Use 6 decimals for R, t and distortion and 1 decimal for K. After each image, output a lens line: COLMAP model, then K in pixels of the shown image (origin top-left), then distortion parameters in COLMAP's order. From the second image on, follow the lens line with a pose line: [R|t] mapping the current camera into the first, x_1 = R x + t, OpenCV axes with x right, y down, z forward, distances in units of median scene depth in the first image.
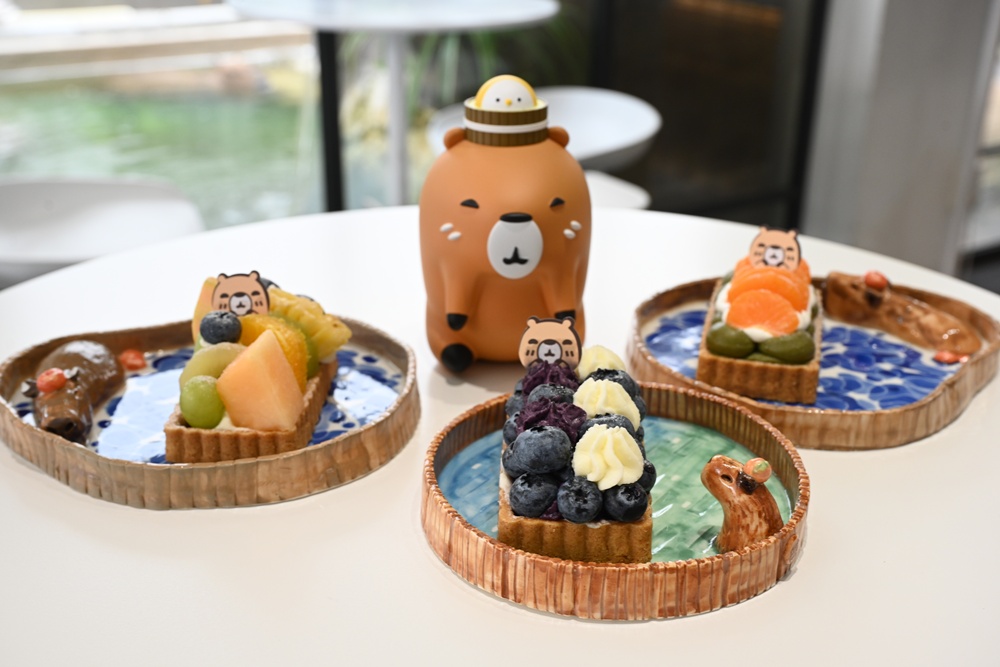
lens RADIAL K [[1174.2, 0, 498.8], [0, 1174.2, 335.5], [0, 0, 1]] dist [-0.028031, 0.000000]
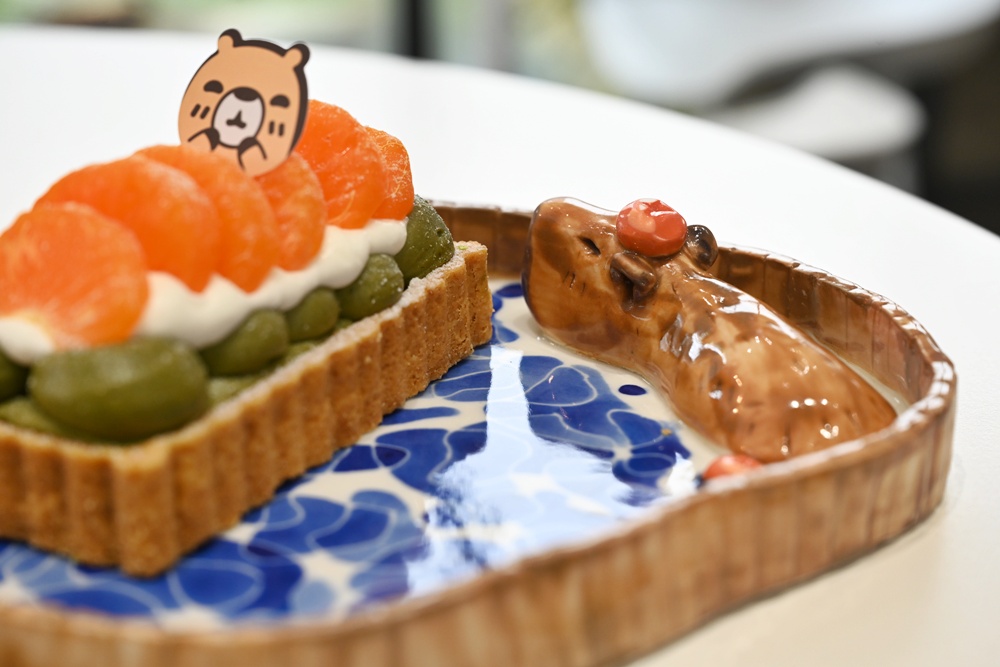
lens RADIAL K [[1980.7, 0, 499.9], [0, 1980.7, 332.9], [0, 0, 1]] dist [0.009679, 0.000000]
pose [[0.978813, 0.080975, -0.188062, 0.460571], [-0.084757, 0.996328, -0.012143, -0.007452], [0.186389, 0.027826, 0.982082, 0.508484]]
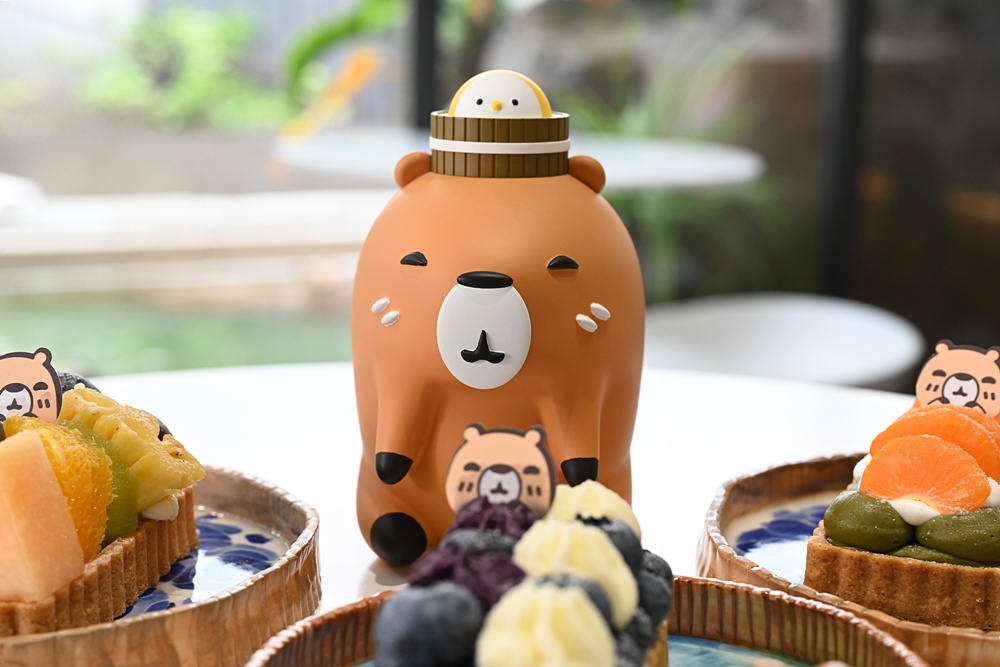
lens RADIAL K [[1743.2, 0, 501.0], [0, 1743.2, 332.8], [0, 0, 1]] dist [-0.014135, 0.000000]
pose [[0.991339, 0.036895, -0.126035, 0.130697], [-0.062268, 0.977038, -0.203761, 0.100060], [0.115623, 0.209844, 0.970874, 0.159898]]
